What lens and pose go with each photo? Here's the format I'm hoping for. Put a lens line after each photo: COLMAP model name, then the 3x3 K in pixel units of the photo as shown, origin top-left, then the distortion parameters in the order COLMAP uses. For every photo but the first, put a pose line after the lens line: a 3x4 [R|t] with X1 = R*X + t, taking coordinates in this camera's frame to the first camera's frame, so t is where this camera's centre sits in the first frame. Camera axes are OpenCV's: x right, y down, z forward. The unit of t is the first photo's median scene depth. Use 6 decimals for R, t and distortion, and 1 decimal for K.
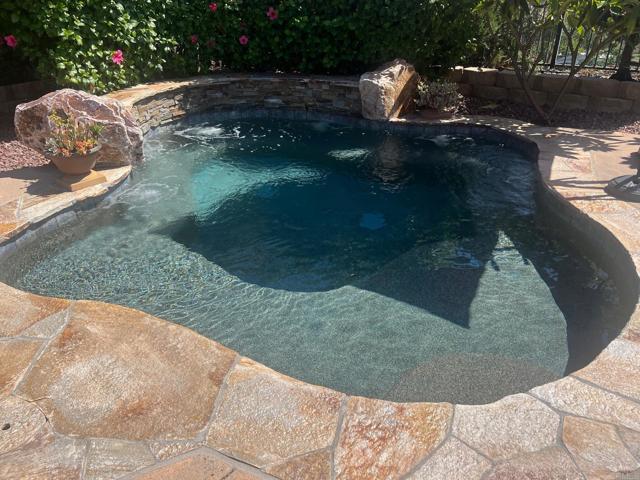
lens RADIAL K [[484.7, 0, 319.7], [0, 484.7, 238.8], [0, 0, 1]] dist [0.006824, 0.001284]
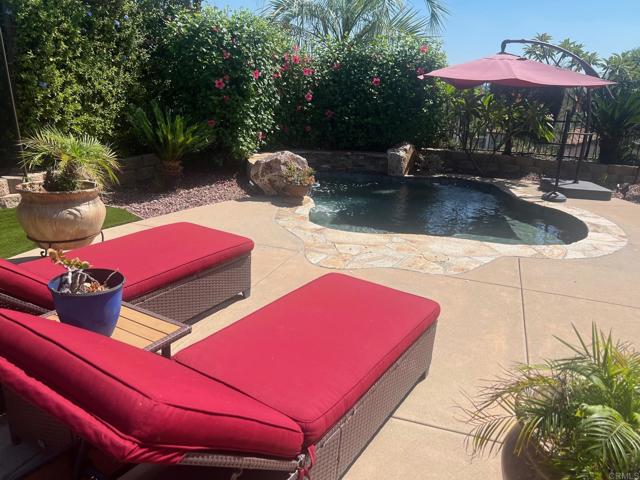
lens RADIAL K [[484.7, 0, 320.4], [0, 484.7, 240.9], [0, 0, 1]] dist [0.006824, 0.001284]
pose [[0.947573, -0.045826, 0.316235, -0.677532], [0.099971, 0.982497, -0.157181, 0.212609], [-0.303497, 0.180555, 0.935569, -0.445509]]
